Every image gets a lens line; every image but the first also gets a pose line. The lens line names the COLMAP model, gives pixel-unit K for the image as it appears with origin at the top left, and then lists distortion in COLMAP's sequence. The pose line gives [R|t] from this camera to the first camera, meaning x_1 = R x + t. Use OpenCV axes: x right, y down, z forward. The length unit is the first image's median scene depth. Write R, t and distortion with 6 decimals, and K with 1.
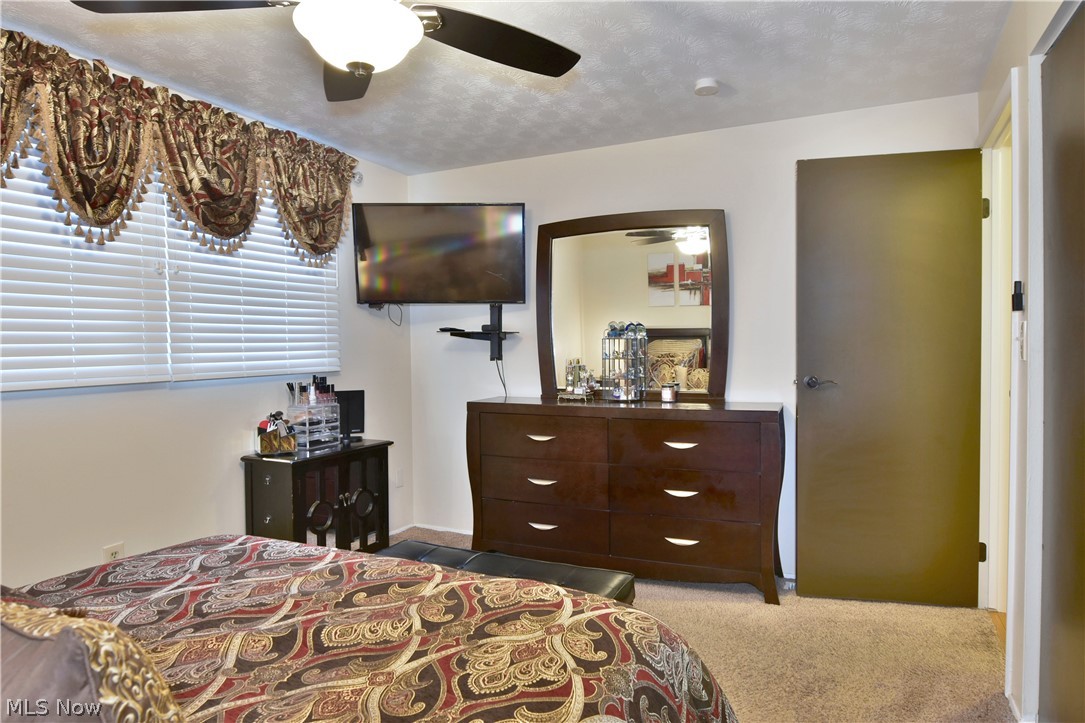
lens RADIAL K [[656.6, 0, 549.2], [0, 656.6, 366.8], [0, 0, 1]] dist [-0.012699, -0.005299]
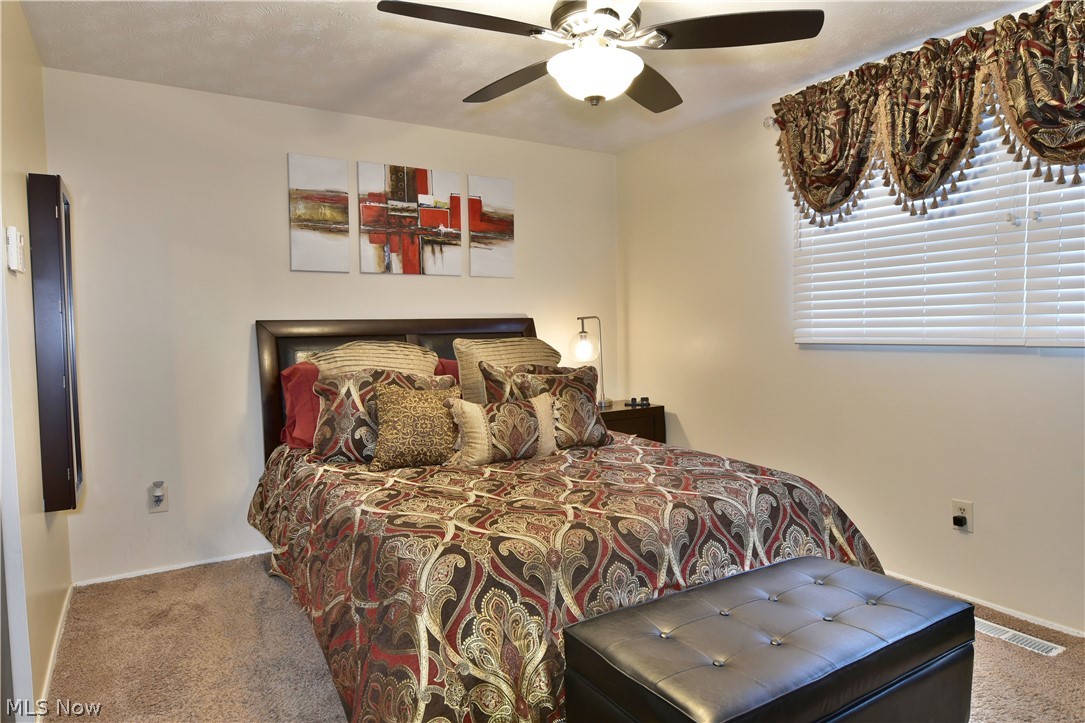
lens RADIAL K [[656.6, 0, 543.8], [0, 656.6, 365.1], [0, 0, 1]] dist [-0.012699, -0.005299]
pose [[-0.541621, 0.061207, -0.838392, 0.497339], [-0.012216, 0.996667, 0.080653, -0.015216], [0.840534, 0.053925, -0.539068, 0.914576]]
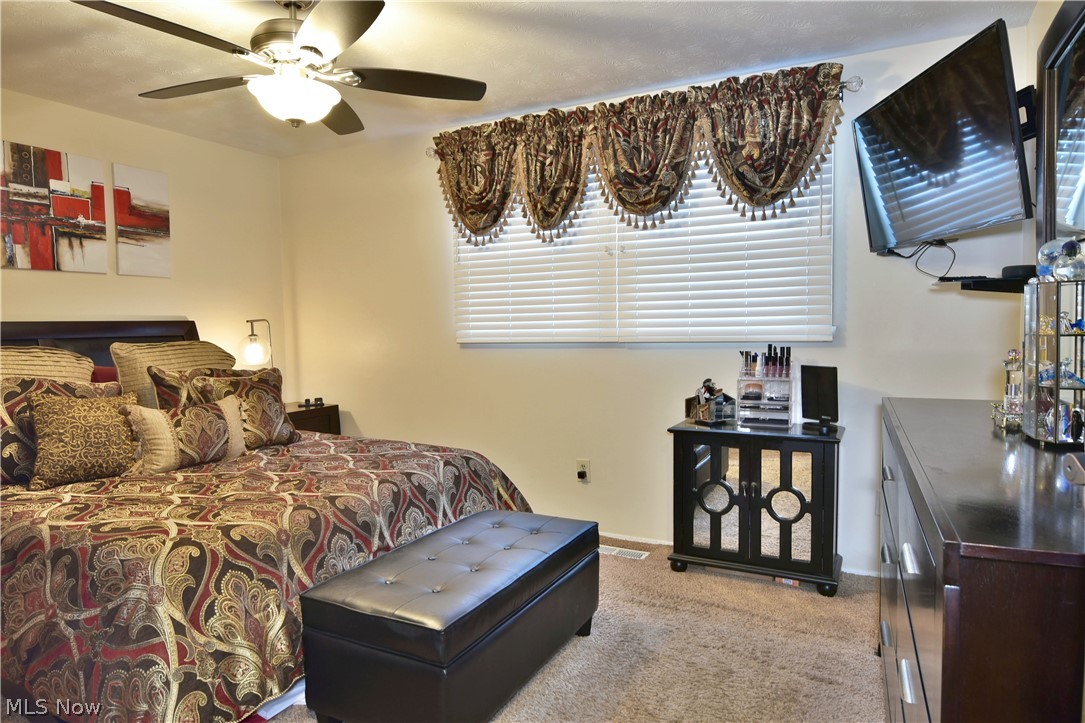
lens RADIAL K [[656.6, 0, 543.9], [0, 656.6, 363.7], [0, 0, 1]] dist [-0.012699, -0.005299]
pose [[-0.038959, 0.063489, -0.997222, 0.640512], [-0.019357, 0.997744, 0.064278, -0.013939], [0.999053, 0.021807, -0.037642, 0.893697]]
